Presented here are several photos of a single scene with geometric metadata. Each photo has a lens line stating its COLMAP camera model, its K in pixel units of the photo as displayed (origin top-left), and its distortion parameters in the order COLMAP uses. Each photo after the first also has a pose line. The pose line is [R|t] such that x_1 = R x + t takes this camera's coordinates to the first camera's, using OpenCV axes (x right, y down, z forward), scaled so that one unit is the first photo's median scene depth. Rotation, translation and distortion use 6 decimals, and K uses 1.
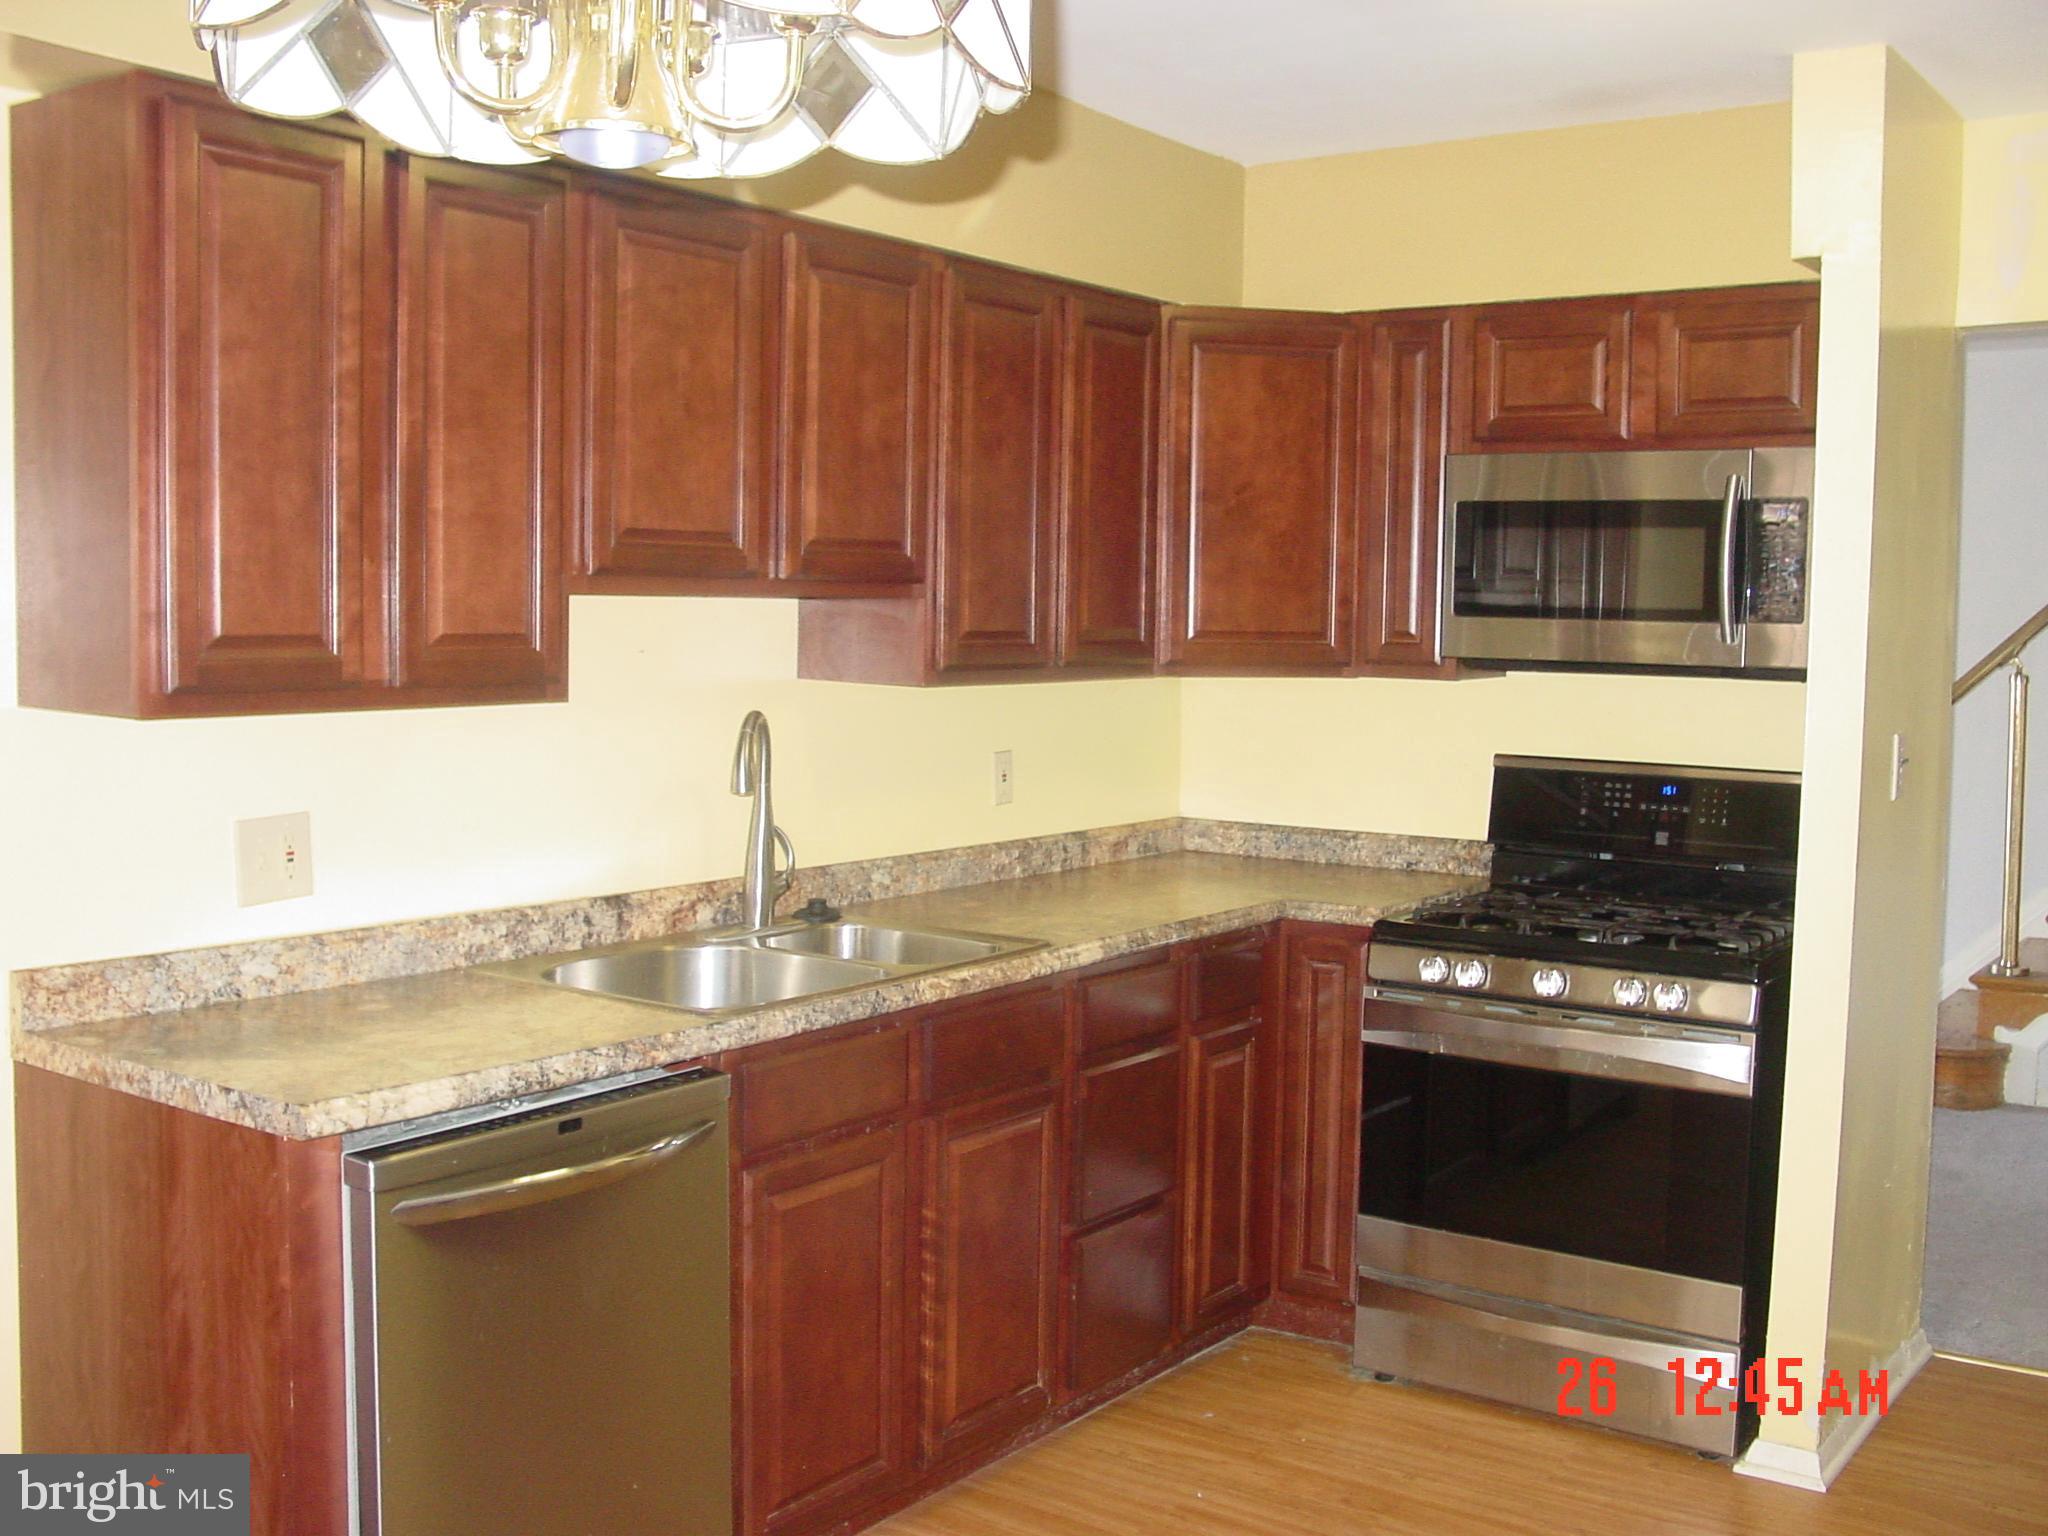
lens RADIAL K [[2082.0, 0, 1025.5], [0, 2082.0, 760.8], [0, 0, 1]] dist [-0.123663, 0.000000]
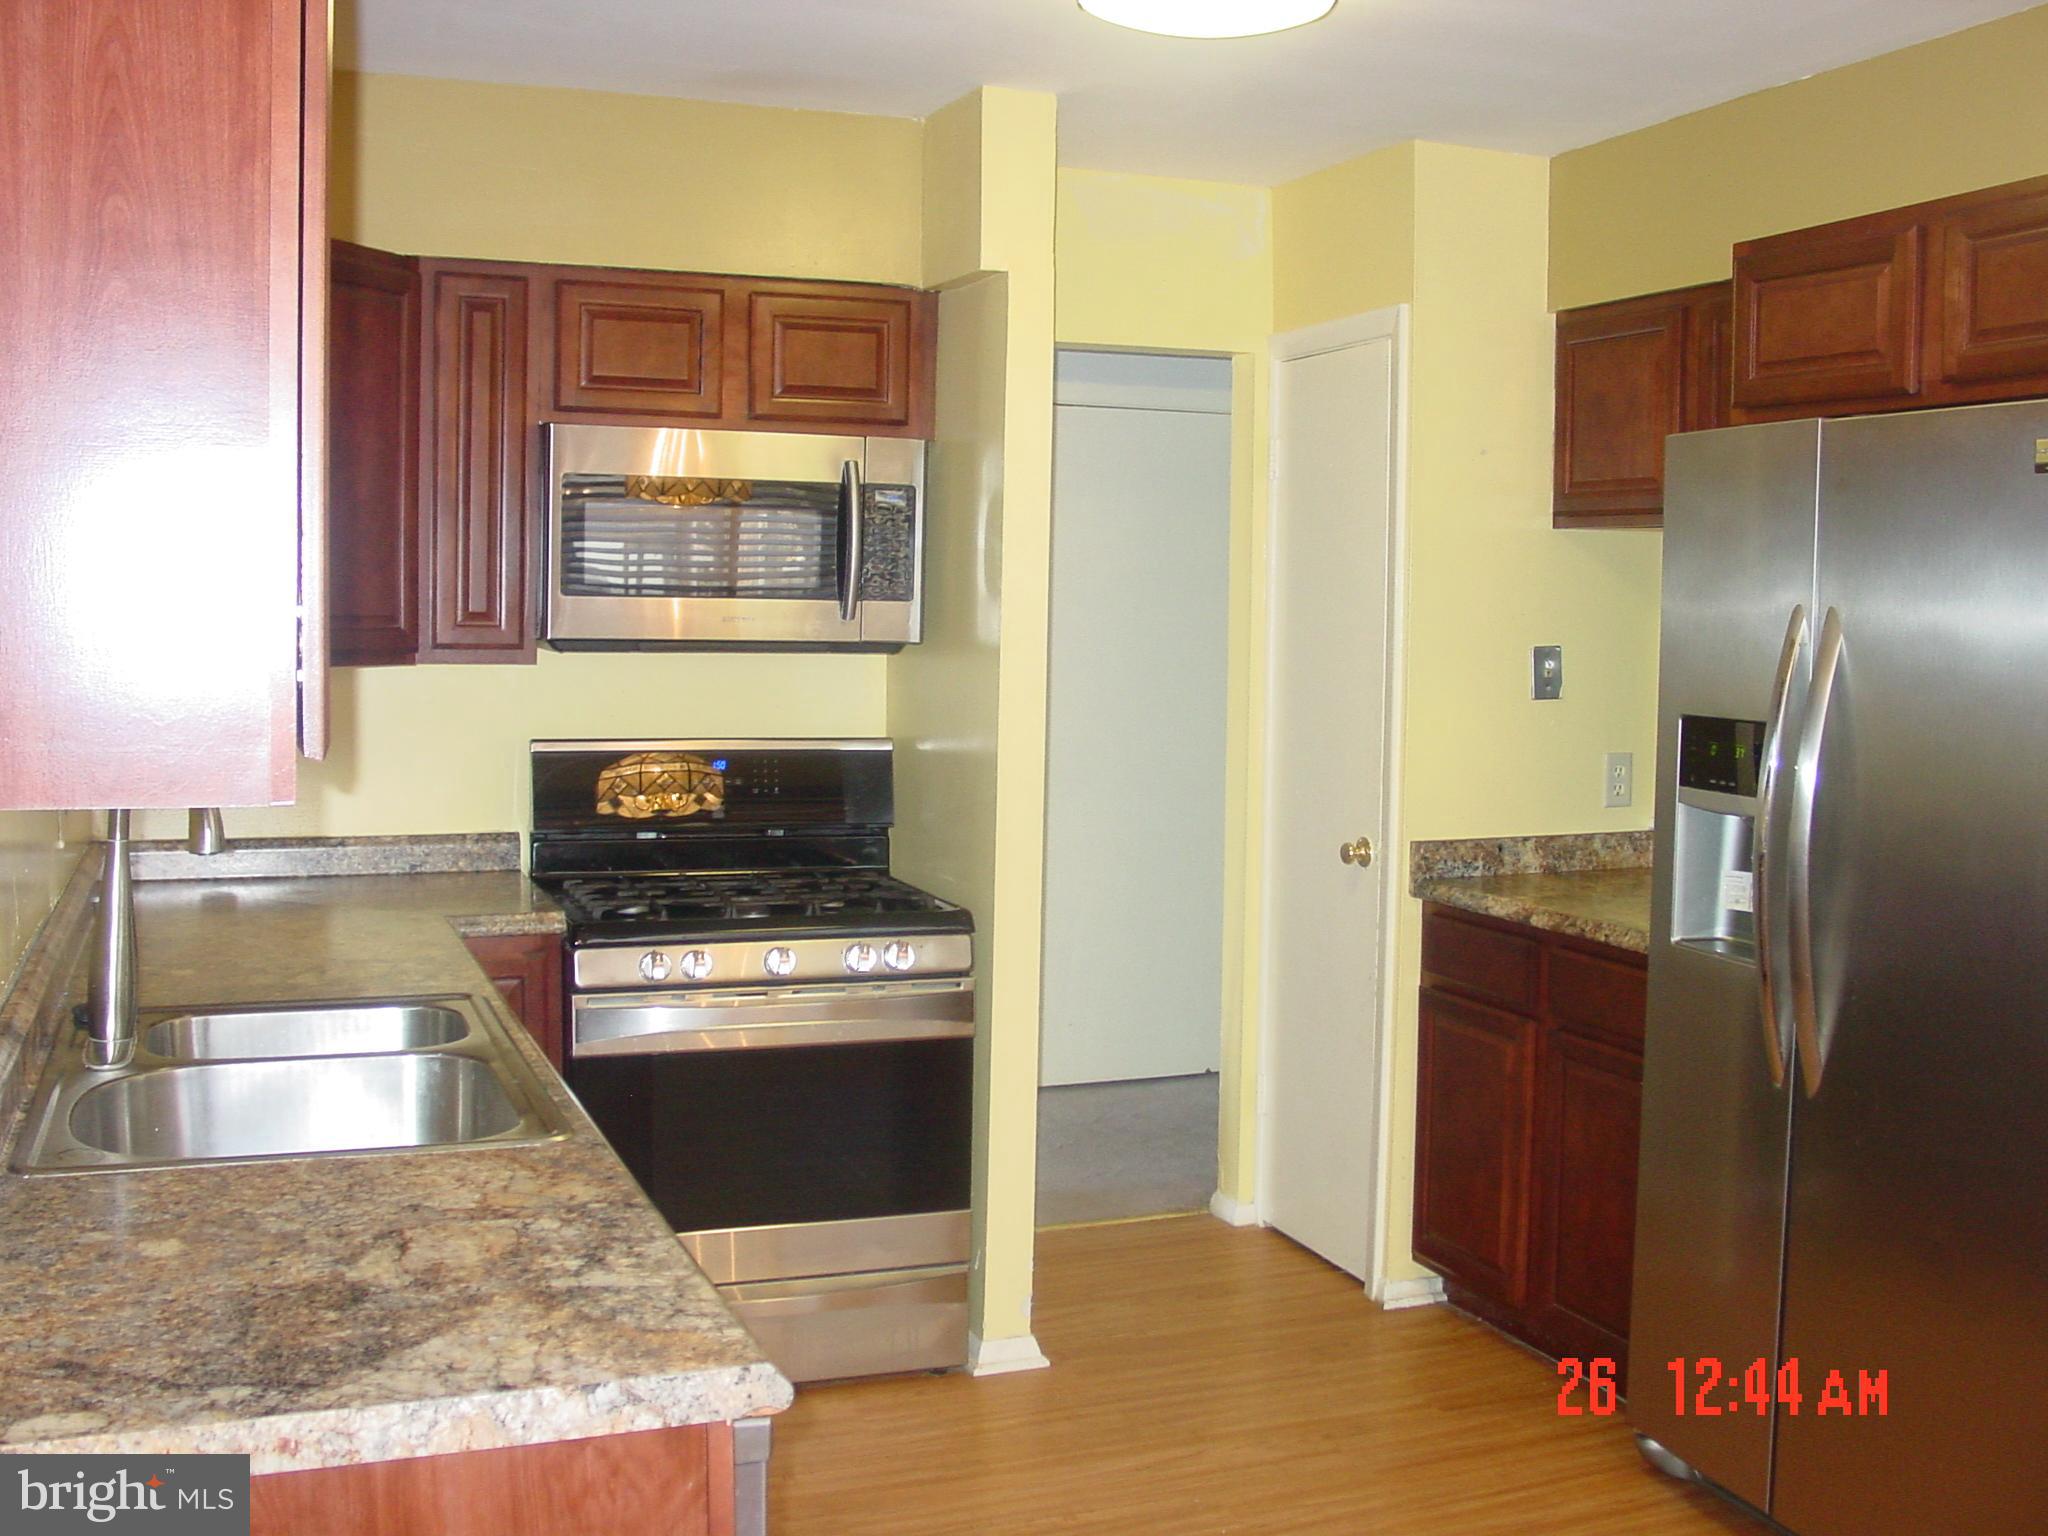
lens RADIAL K [[2082.0, 0, 1023.3], [0, 2082.0, 770.6], [0, 0, 1]] dist [-0.123663, 0.000000]
pose [[0.548445, -0.073704, 0.832932, -0.468238], [0.052811, 0.997172, 0.053463, -0.029788], [-0.834517, 0.014666, 0.550787, 0.307636]]
